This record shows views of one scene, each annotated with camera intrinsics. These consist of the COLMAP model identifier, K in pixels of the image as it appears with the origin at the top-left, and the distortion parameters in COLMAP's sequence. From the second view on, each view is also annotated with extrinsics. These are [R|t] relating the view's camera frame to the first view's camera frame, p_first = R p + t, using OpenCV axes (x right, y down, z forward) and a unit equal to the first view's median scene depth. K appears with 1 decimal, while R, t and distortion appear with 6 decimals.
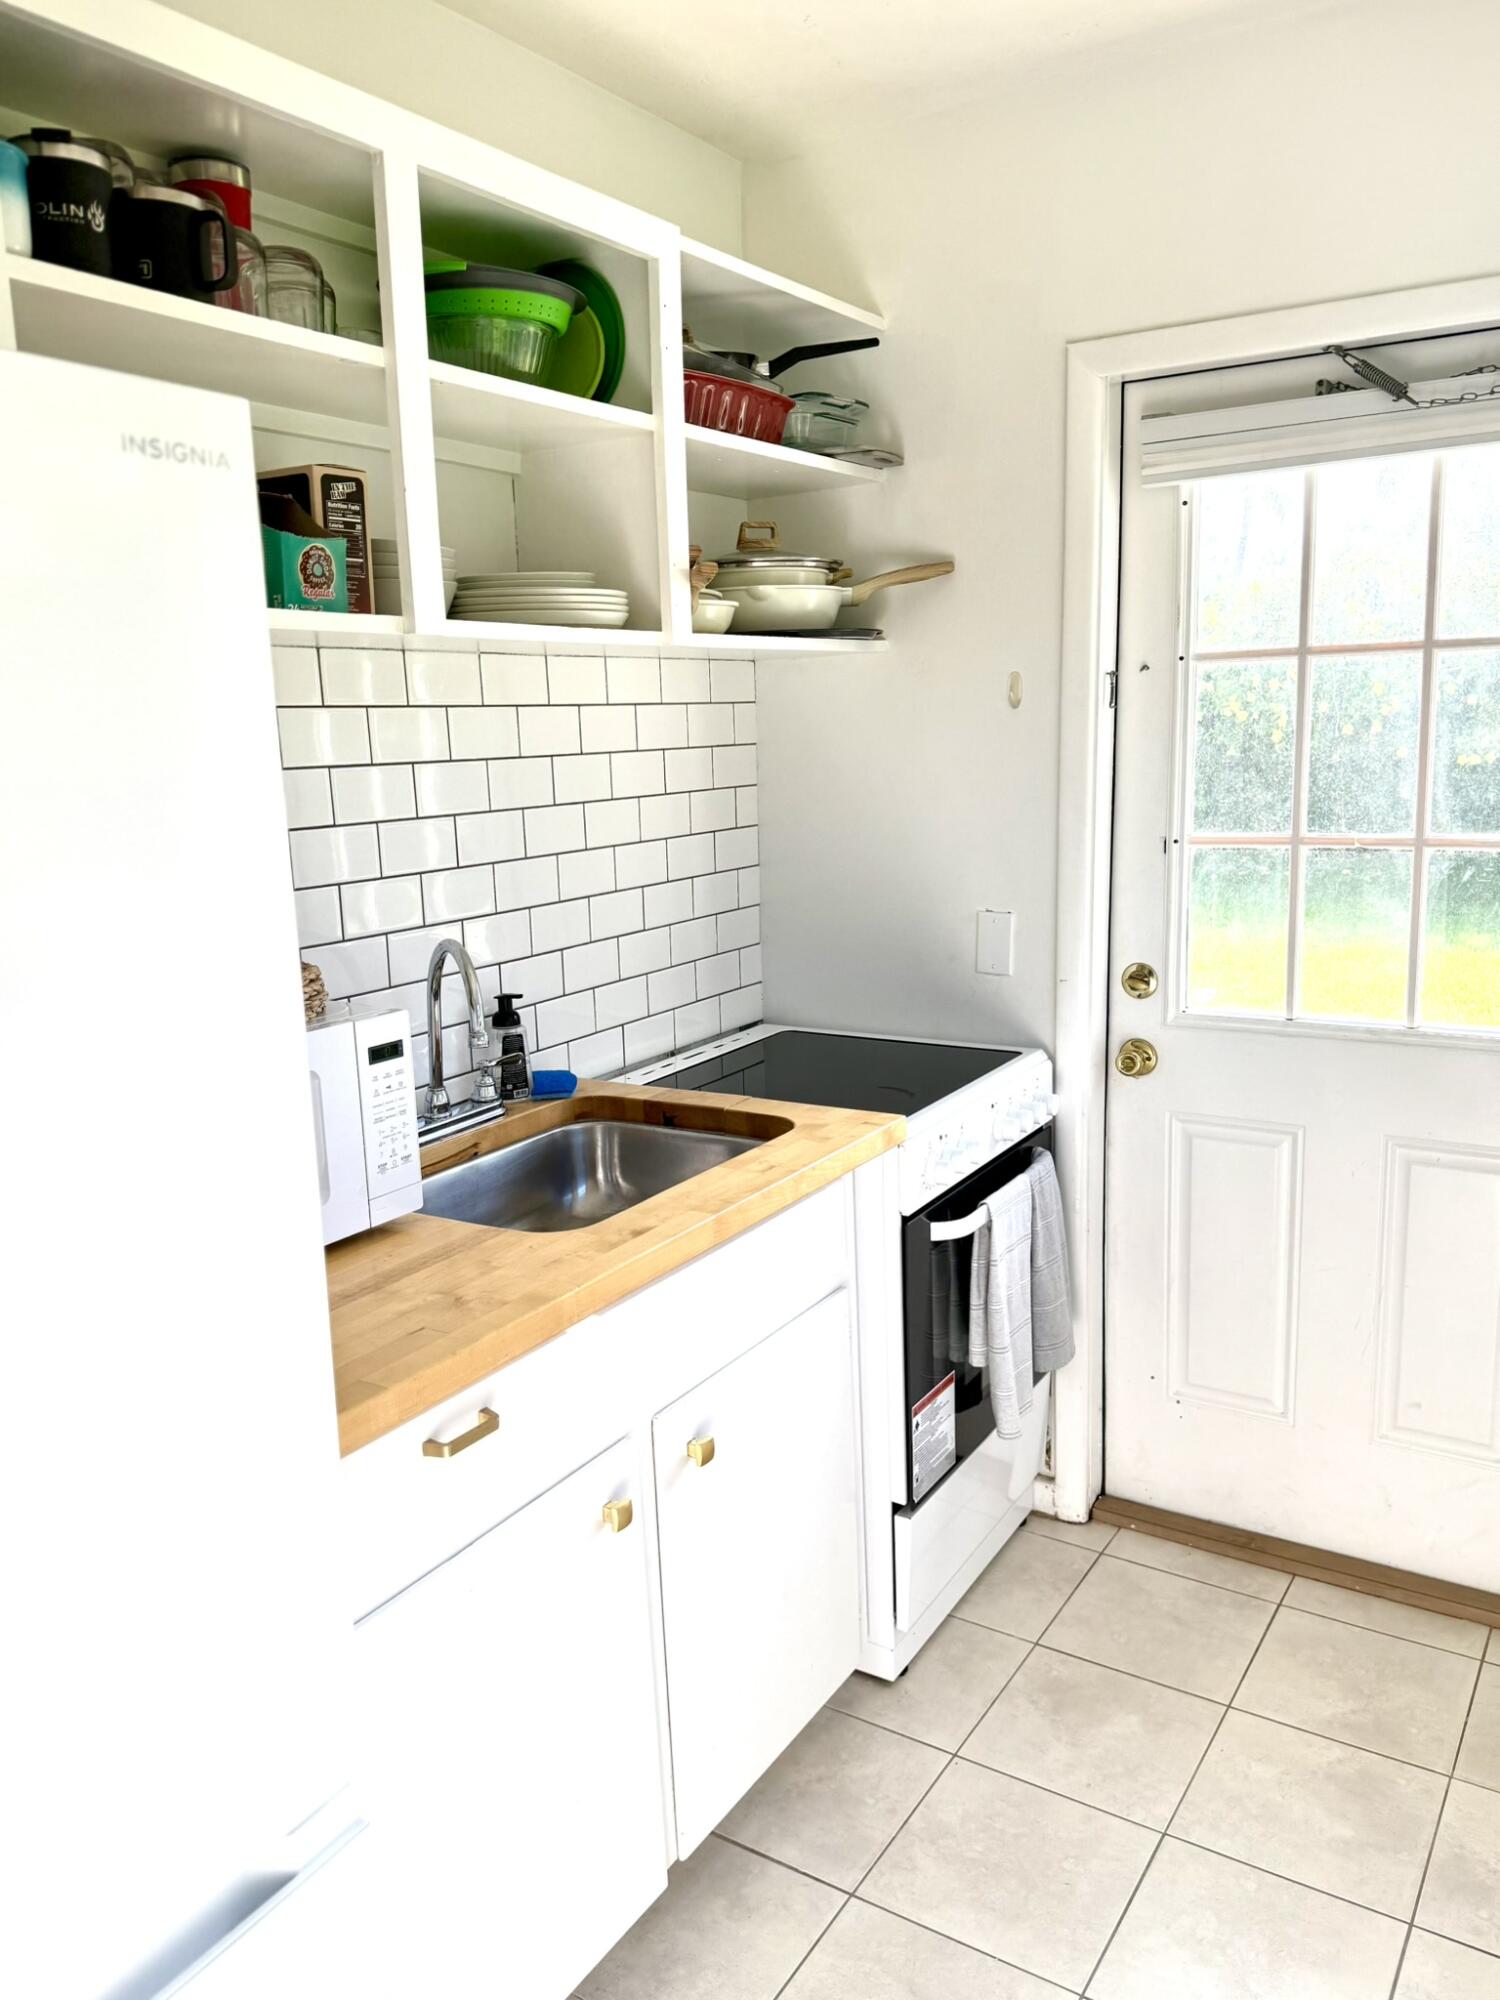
lens RADIAL K [[1399.0, 0, 750.0], [0, 1399.0, 1000.0], [0, 0, 1]] dist [0.085312, -0.086729]
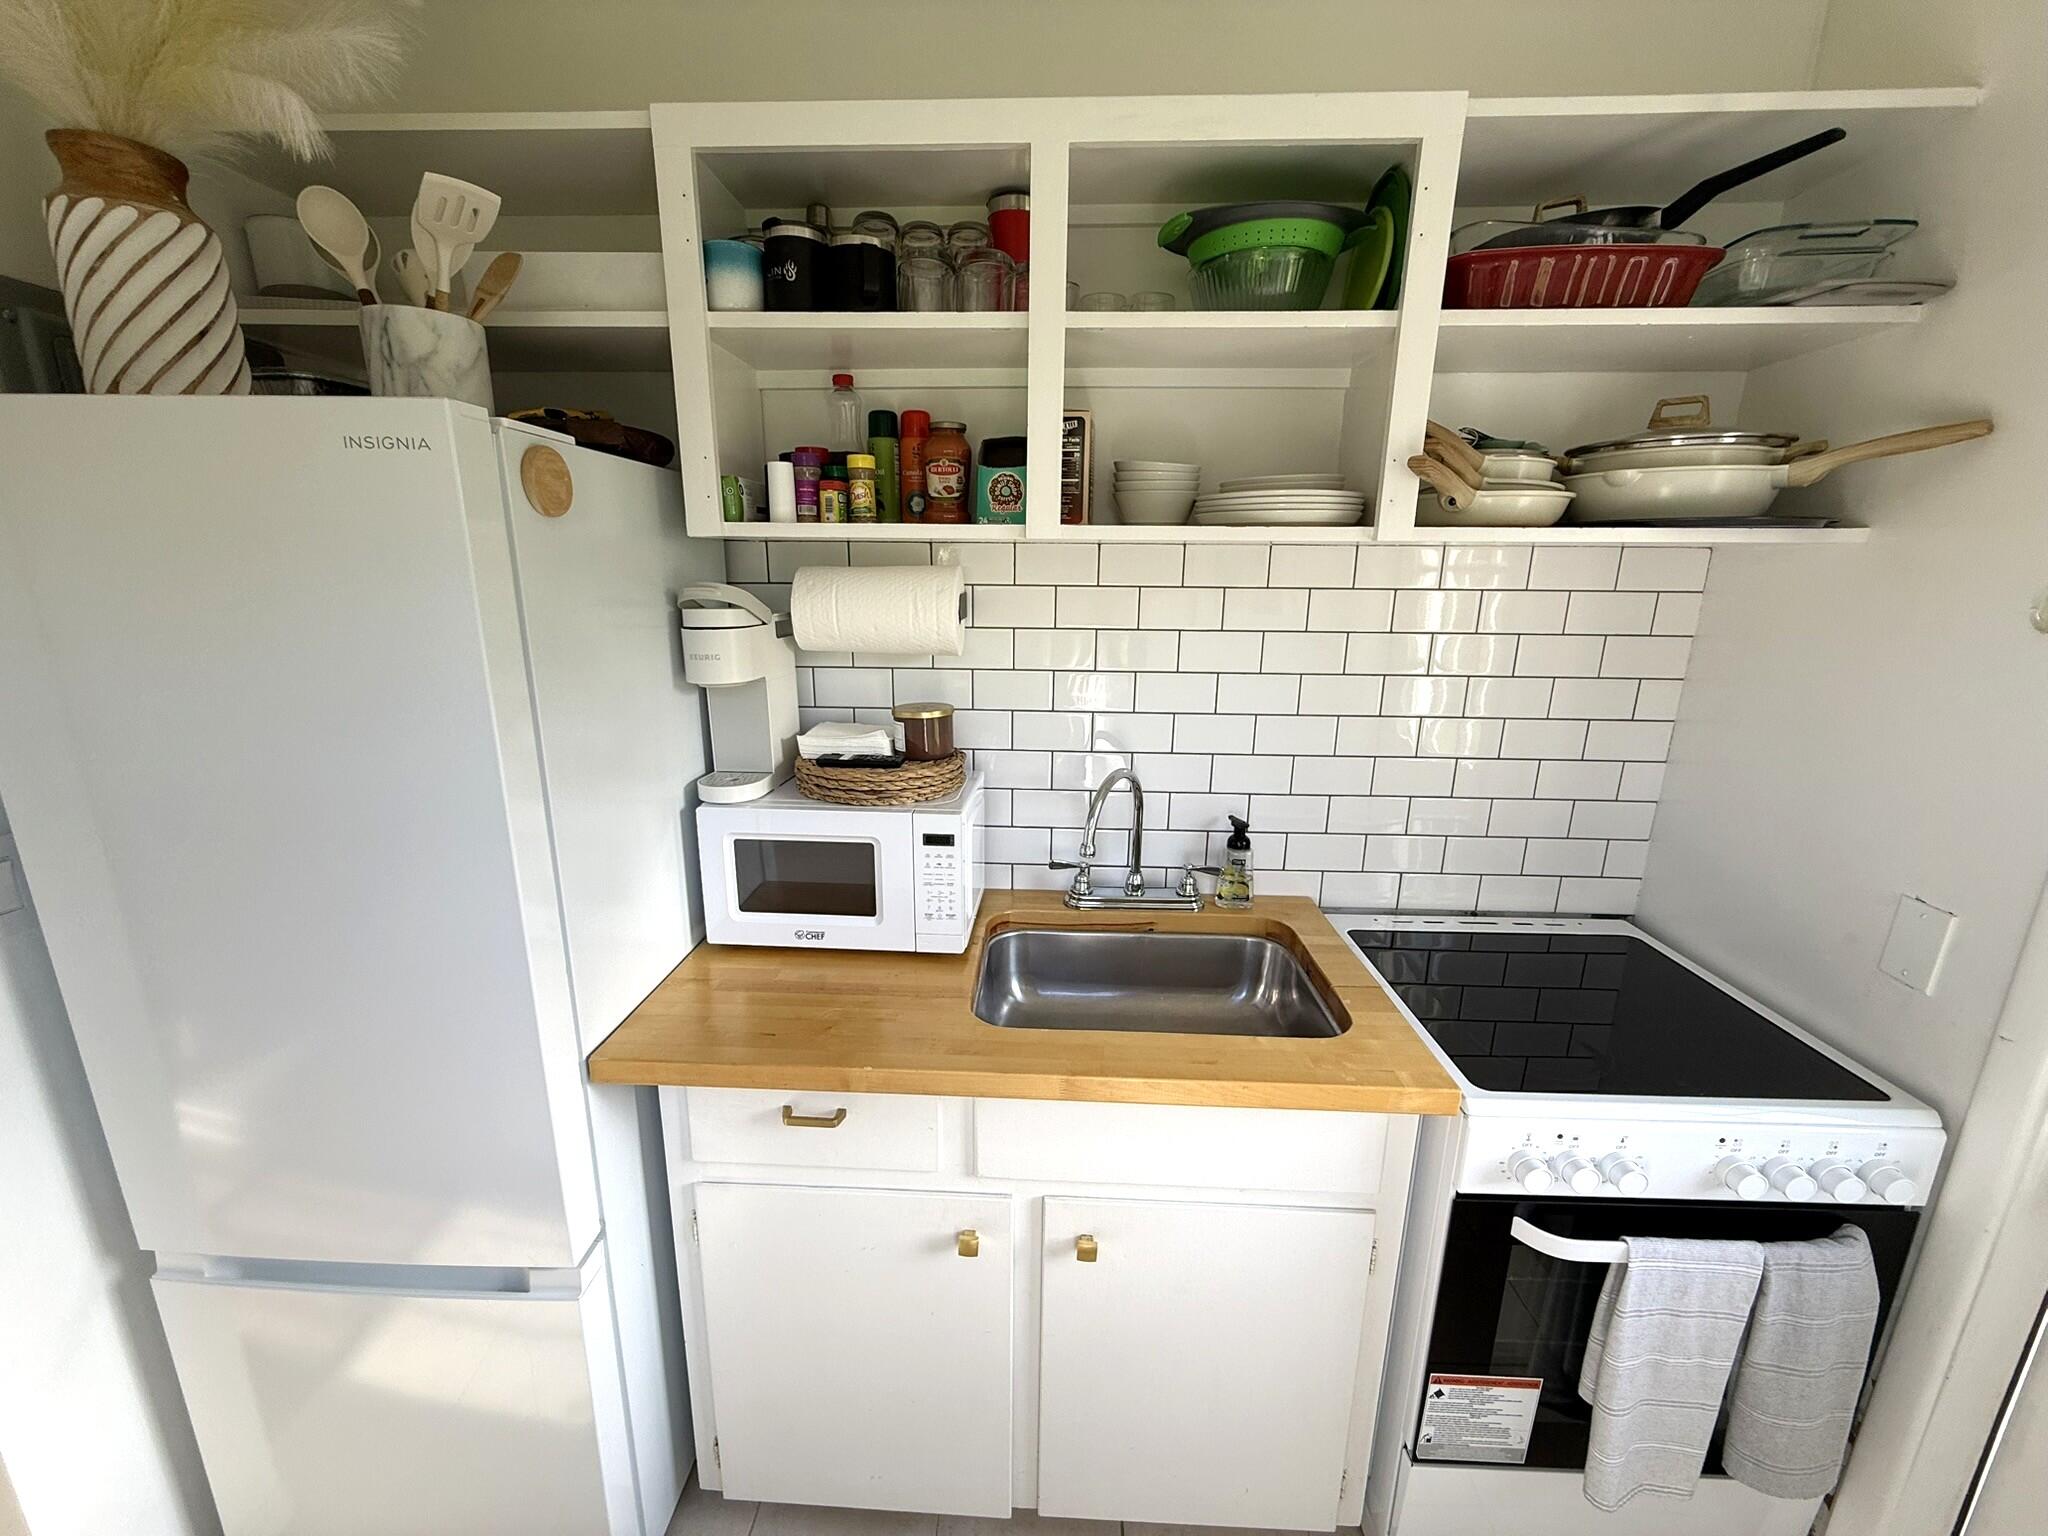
lens RADIAL K [[806.4, 0, 1024.0], [0, 806.4, 768.0], [0, 0, 1]] dist [0.009988, -0.003456]
pose [[0.525433, 0.242918, -0.815421, 0.295413], [-0.196706, 0.967095, 0.161350, -0.124574], [0.827784, 0.075620, 0.555927, 0.429862]]
